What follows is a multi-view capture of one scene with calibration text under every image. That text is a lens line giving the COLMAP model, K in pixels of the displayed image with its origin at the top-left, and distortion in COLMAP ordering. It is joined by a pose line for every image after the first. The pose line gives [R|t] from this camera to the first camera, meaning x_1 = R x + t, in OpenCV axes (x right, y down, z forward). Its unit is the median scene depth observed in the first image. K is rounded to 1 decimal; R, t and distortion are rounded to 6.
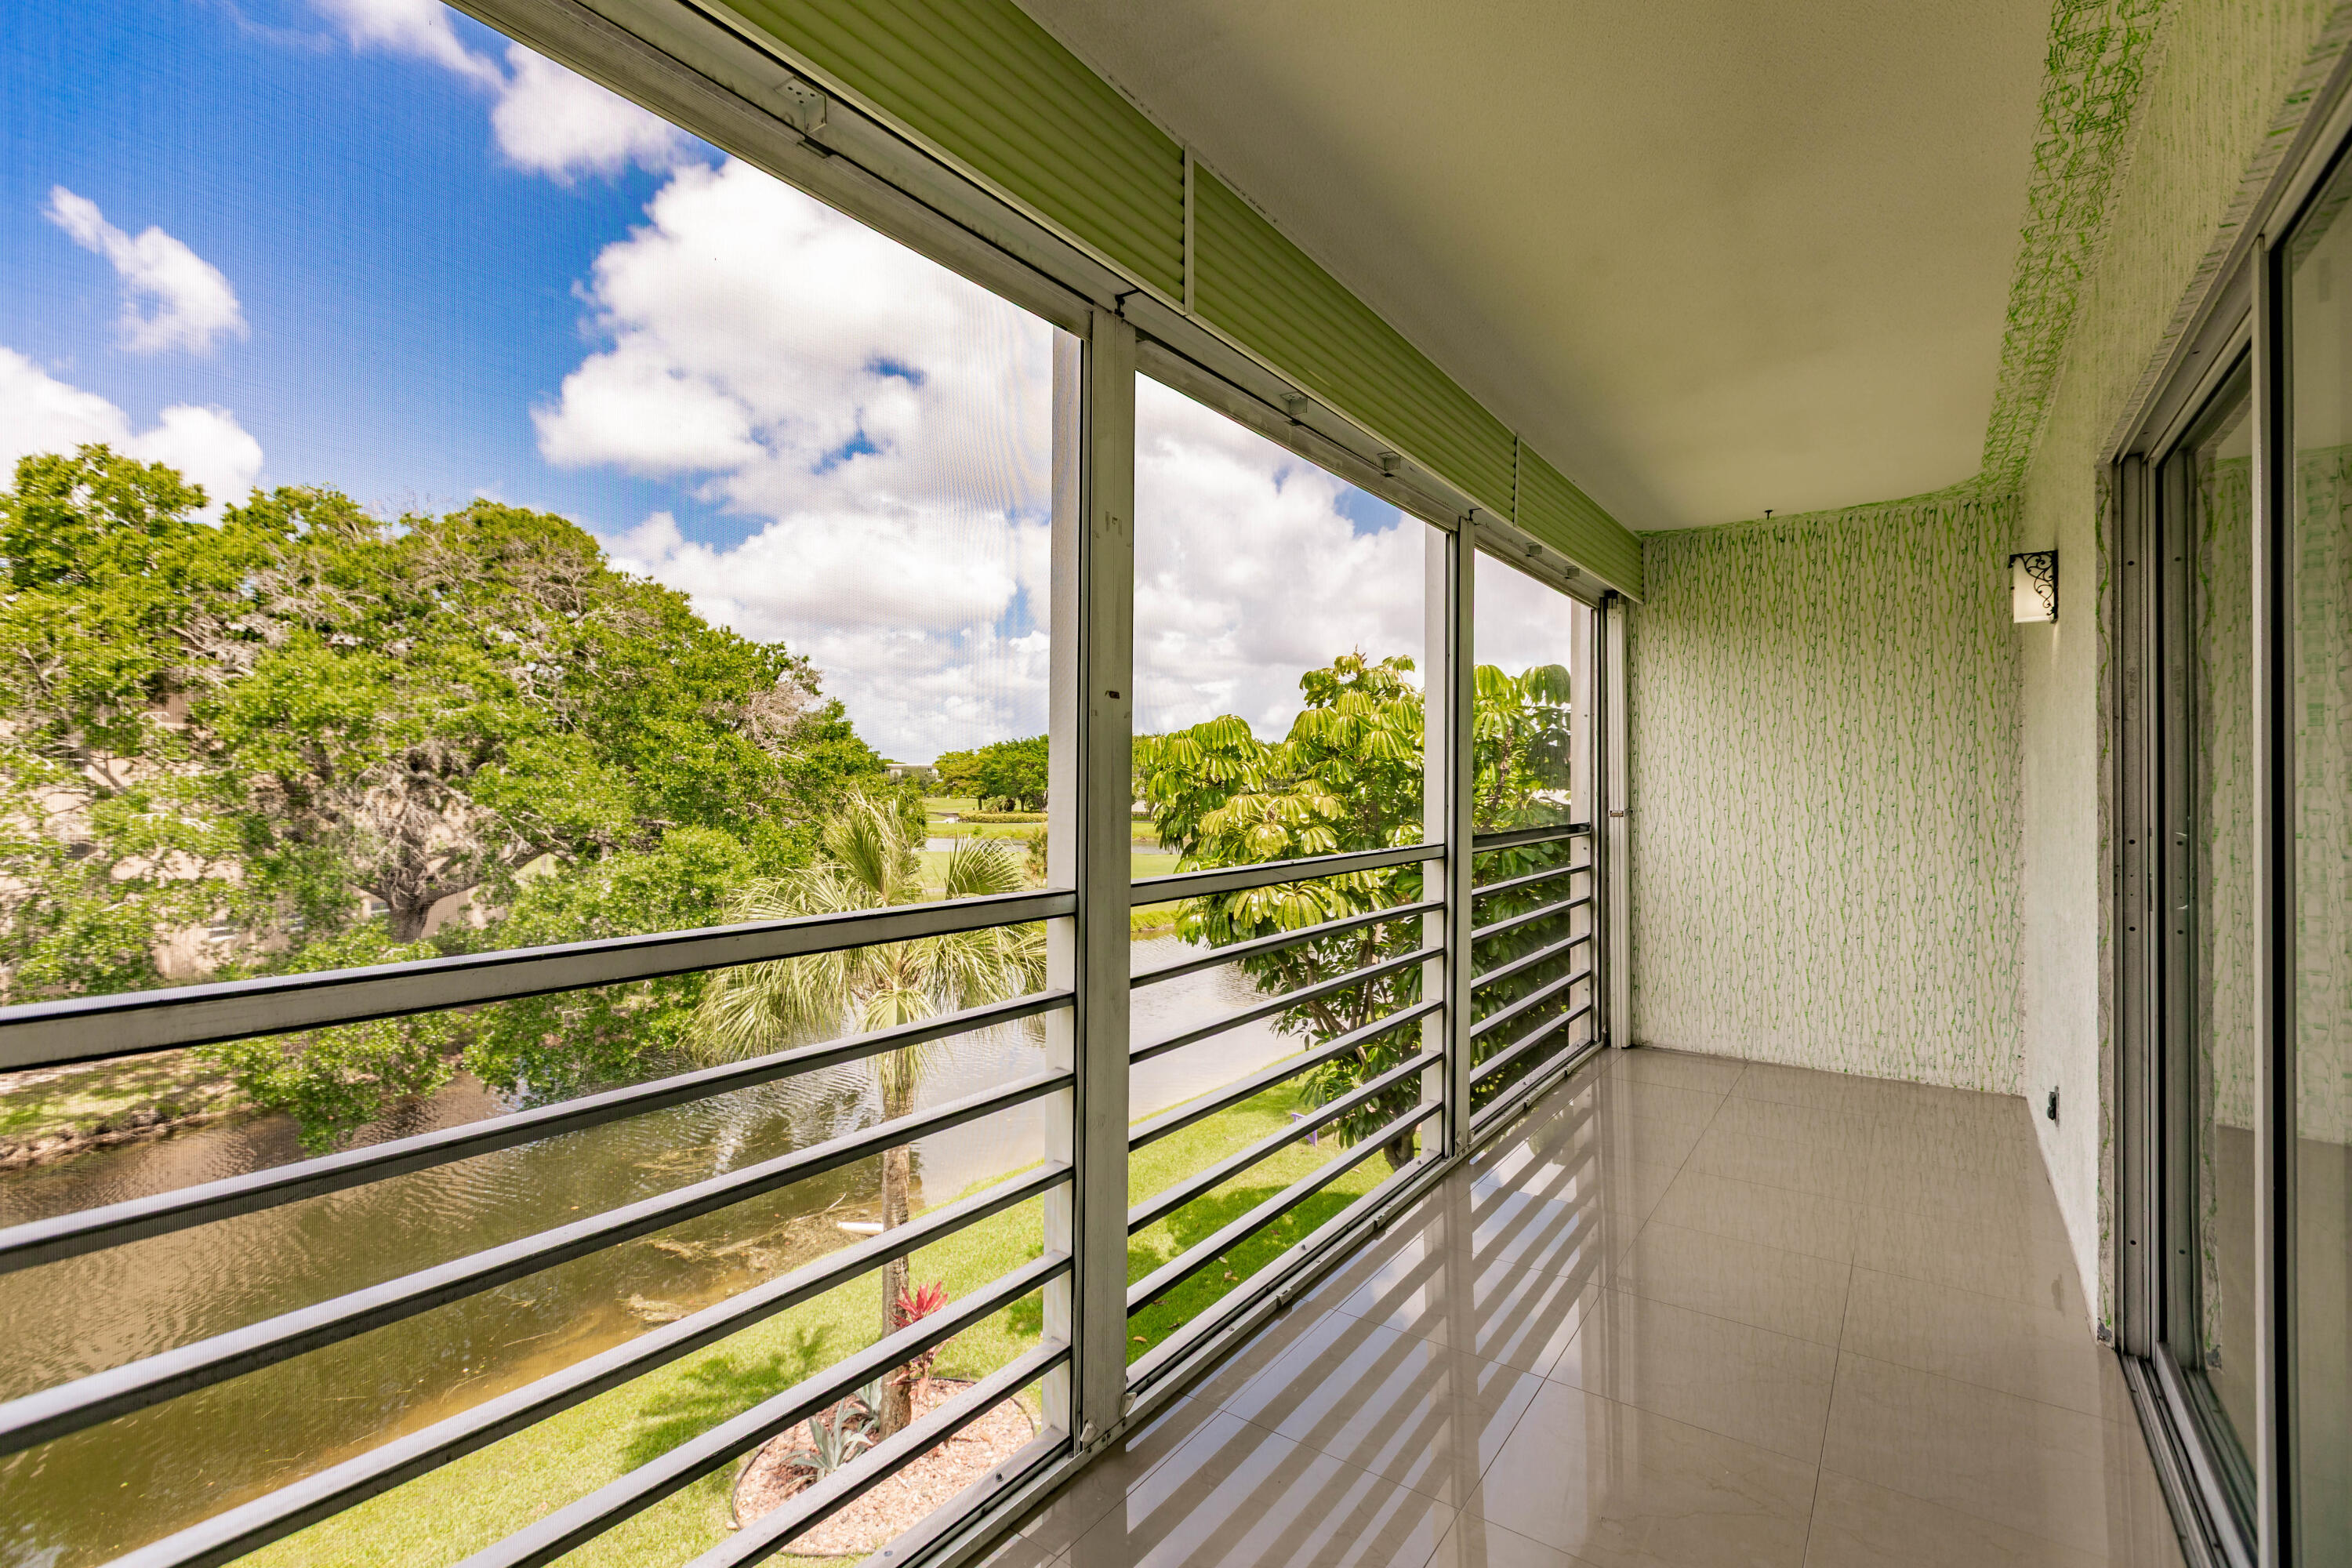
lens RADIAL K [[1034.7, 0, 1162.3], [0, 1034.7, 773.8], [0, 0, 1]] dist [0.000369, -0.000031]
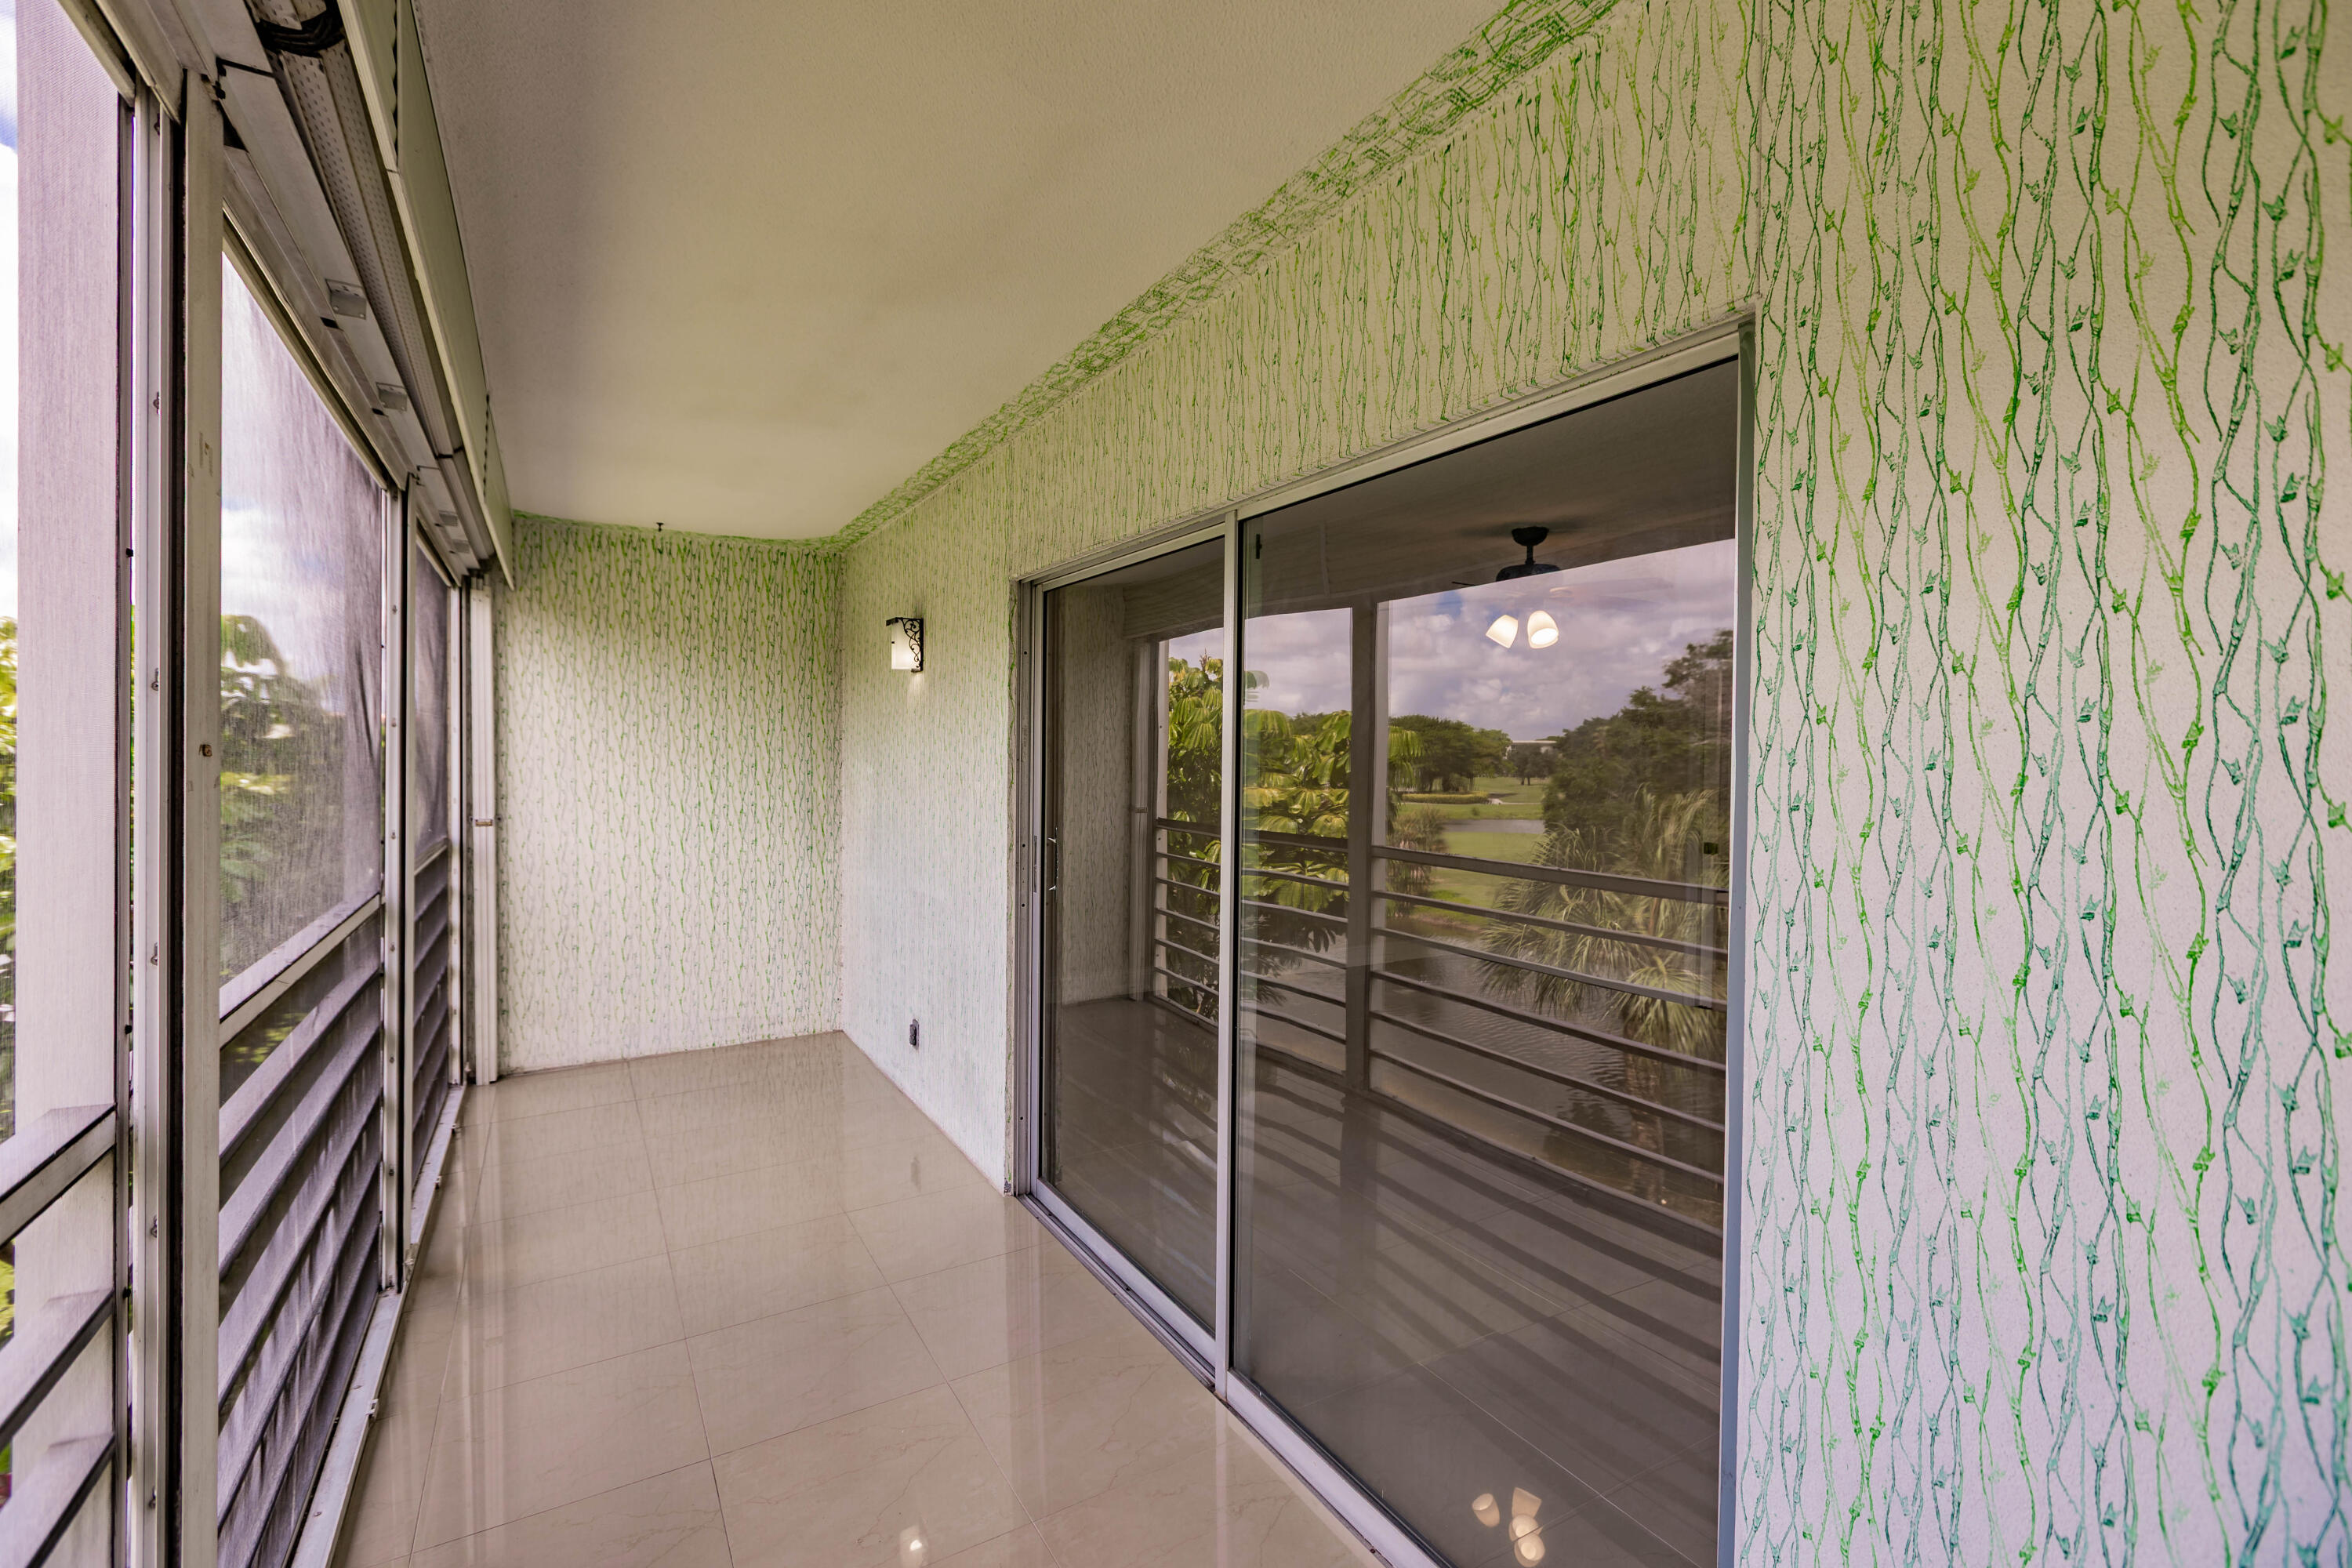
lens RADIAL K [[1034.7, 0, 1172.6], [0, 1034.7, 771.9], [0, 0, 1]] dist [0.000369, -0.000031]
pose [[0.391734, -0.014996, 0.919956, -0.154282], [-0.013556, 0.999665, 0.022067, -0.034439], [-0.919979, -0.021115, 0.391399, 0.116137]]
